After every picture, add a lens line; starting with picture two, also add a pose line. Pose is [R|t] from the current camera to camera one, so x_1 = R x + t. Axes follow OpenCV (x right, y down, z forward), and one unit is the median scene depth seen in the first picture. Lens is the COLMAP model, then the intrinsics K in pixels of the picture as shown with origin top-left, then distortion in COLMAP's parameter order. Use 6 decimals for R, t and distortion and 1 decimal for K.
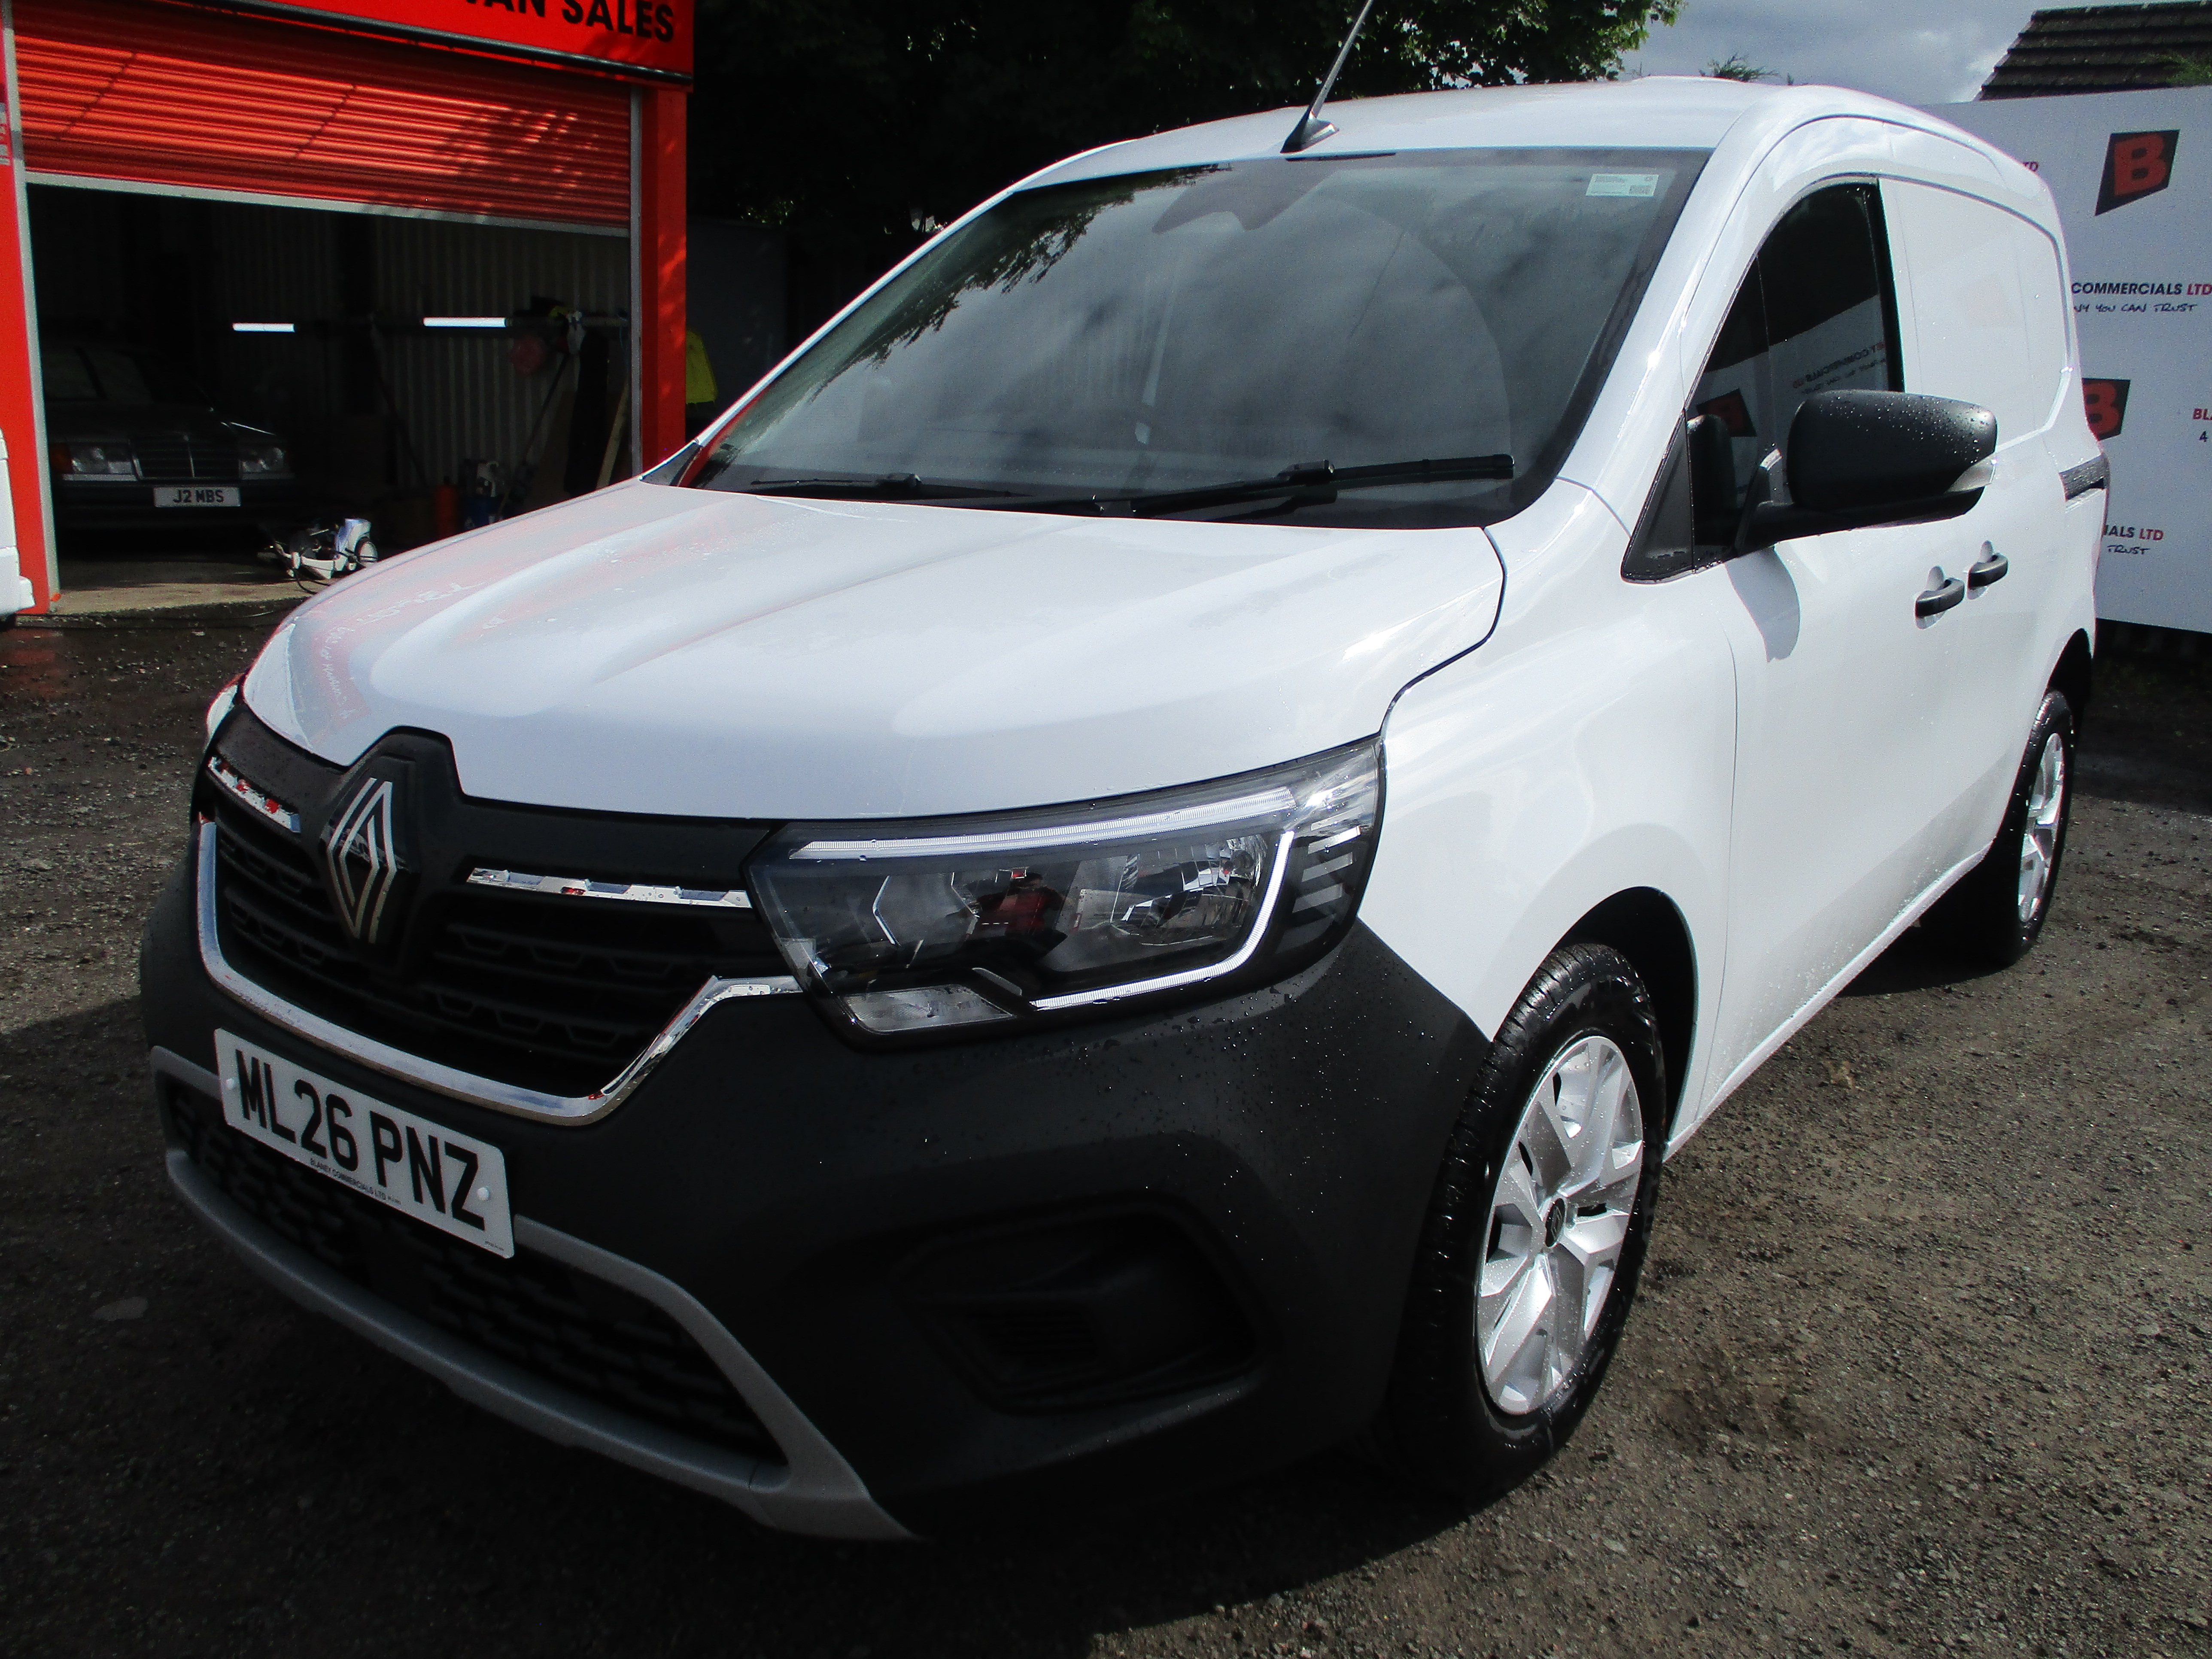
lens RADIAL K [[1847.6, 0, 1106.0], [0, 1847.6, 829.5], [0, 0, 1]] dist [-0.029725, 0.023602]
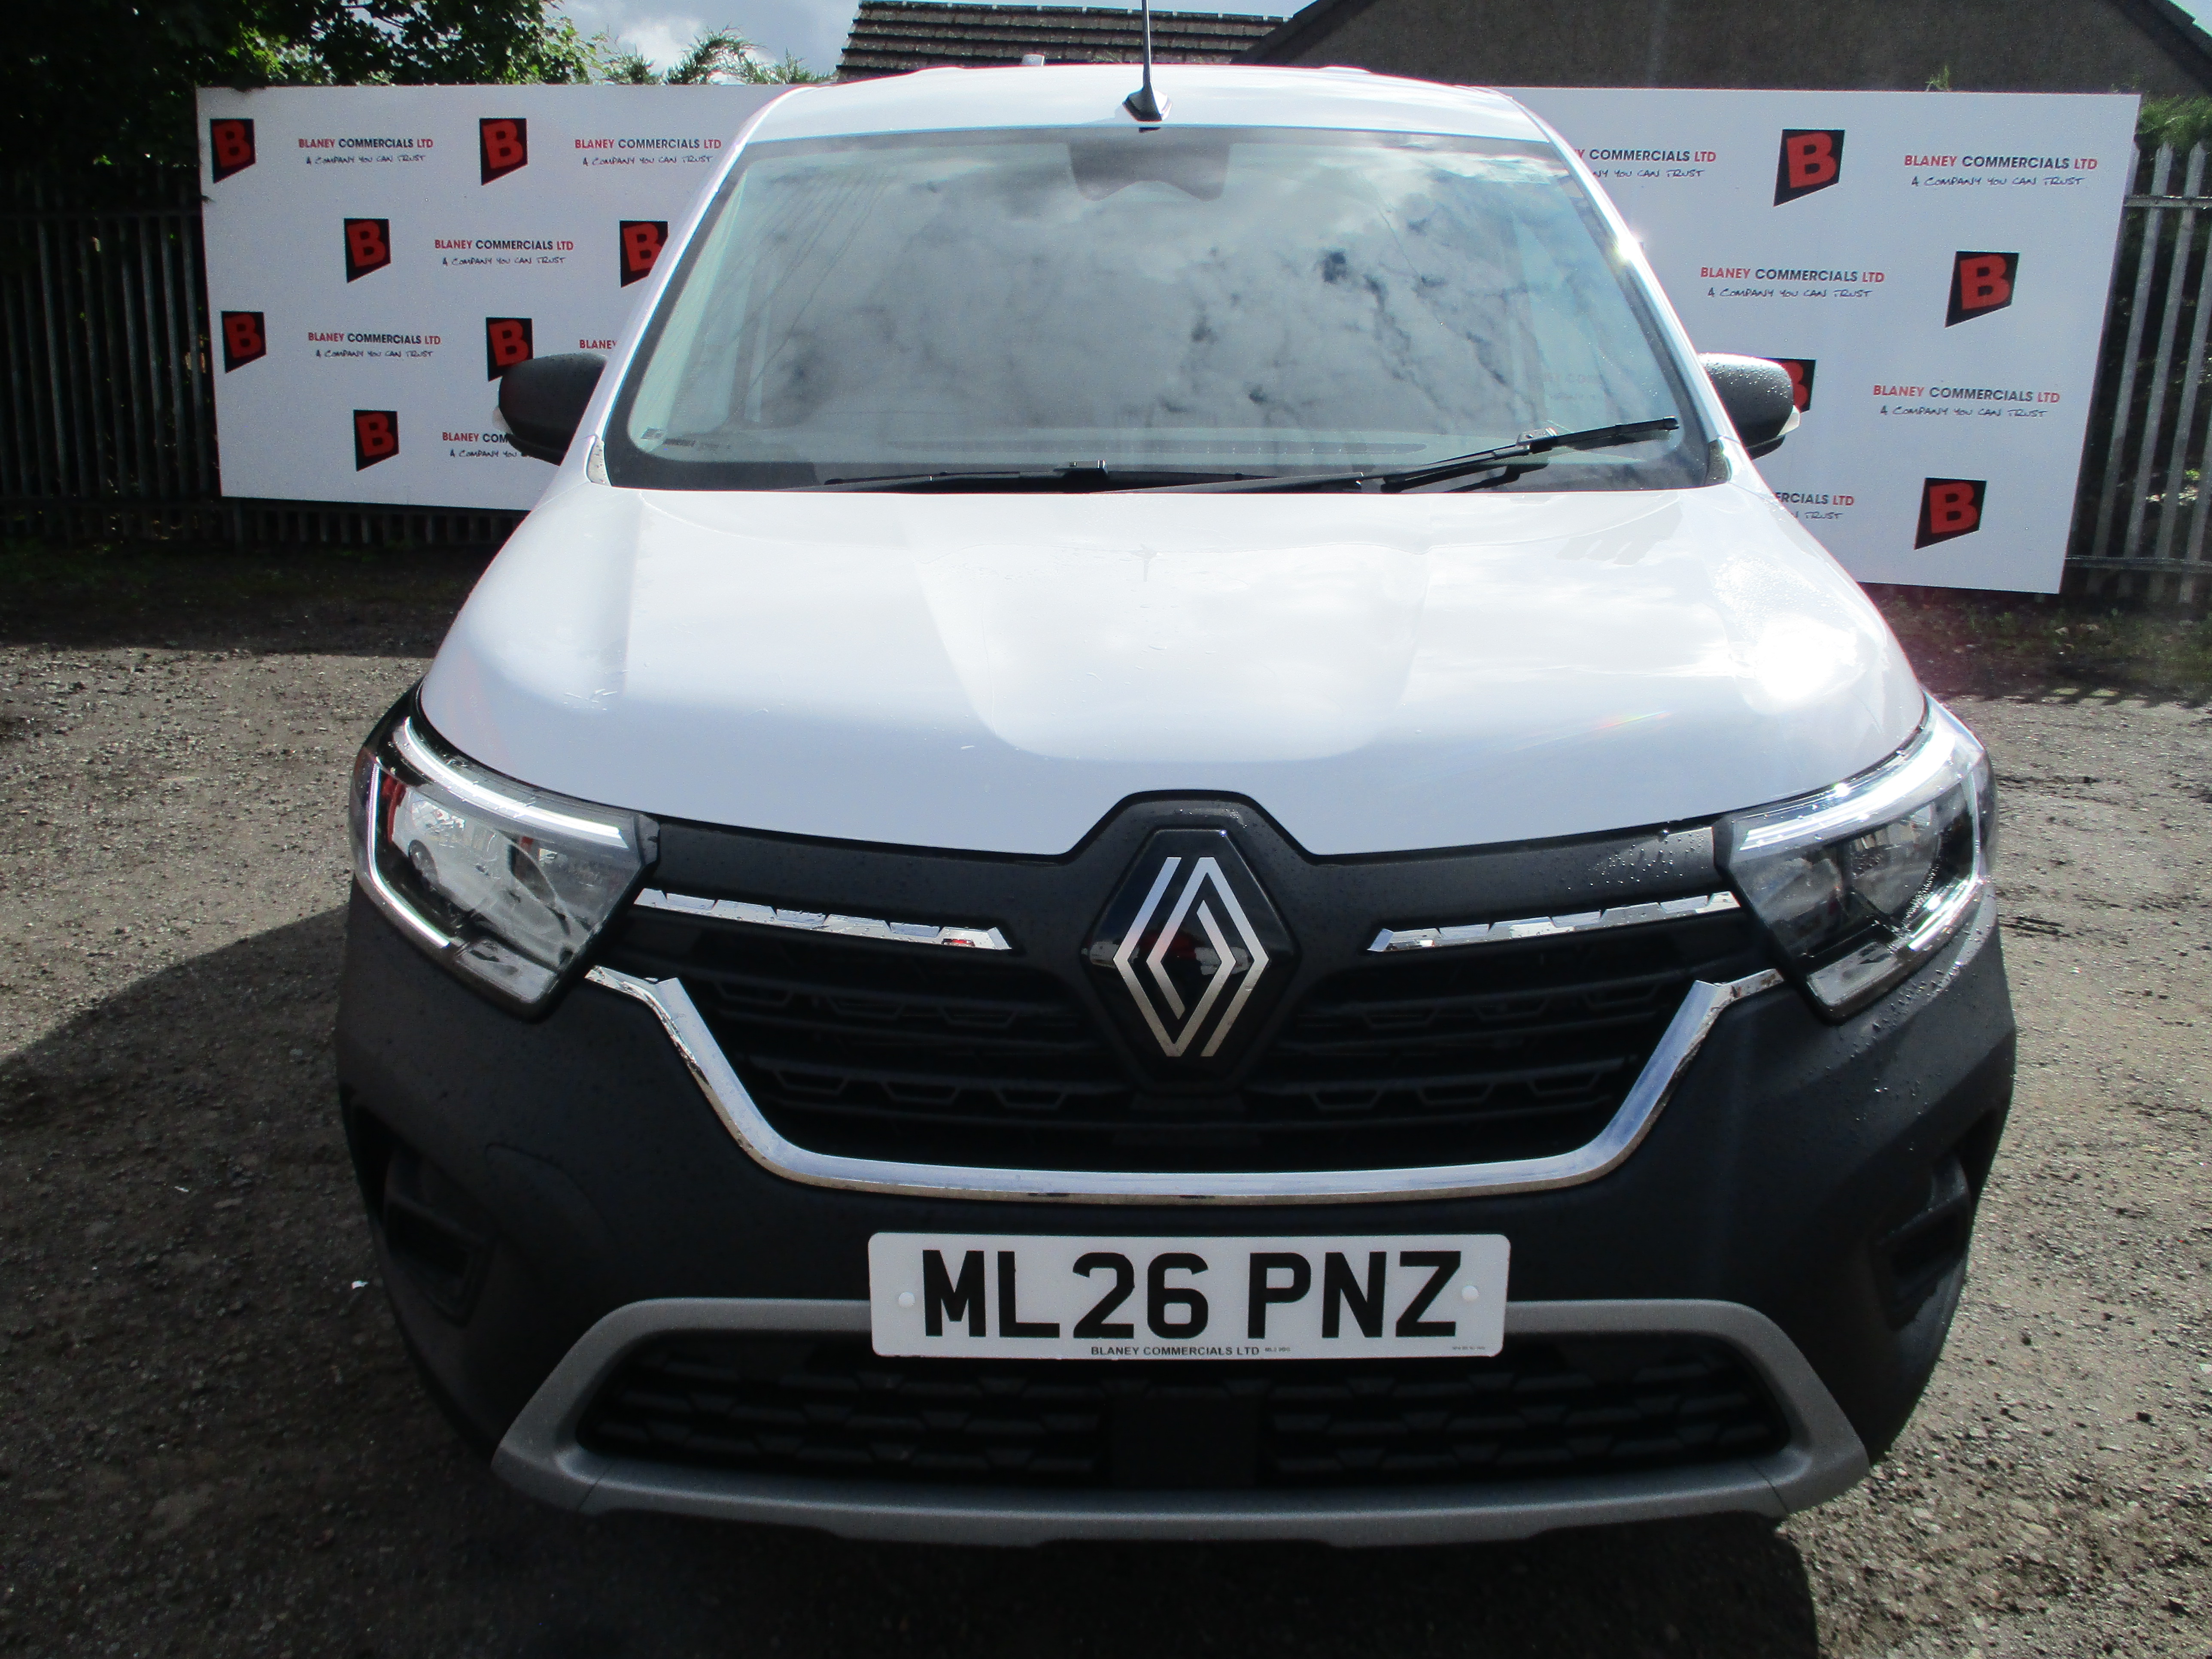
lens RADIAL K [[1847.6, 0, 1106.0], [0, 1847.6, 829.5], [0, 0, 1]] dist [-0.029725, 0.023602]
pose [[0.810761, -0.169055, 0.560435, -0.867319], [0.159264, 0.984979, 0.066718, -0.099045], [-0.563296, 0.035165, 0.825507, 0.335610]]
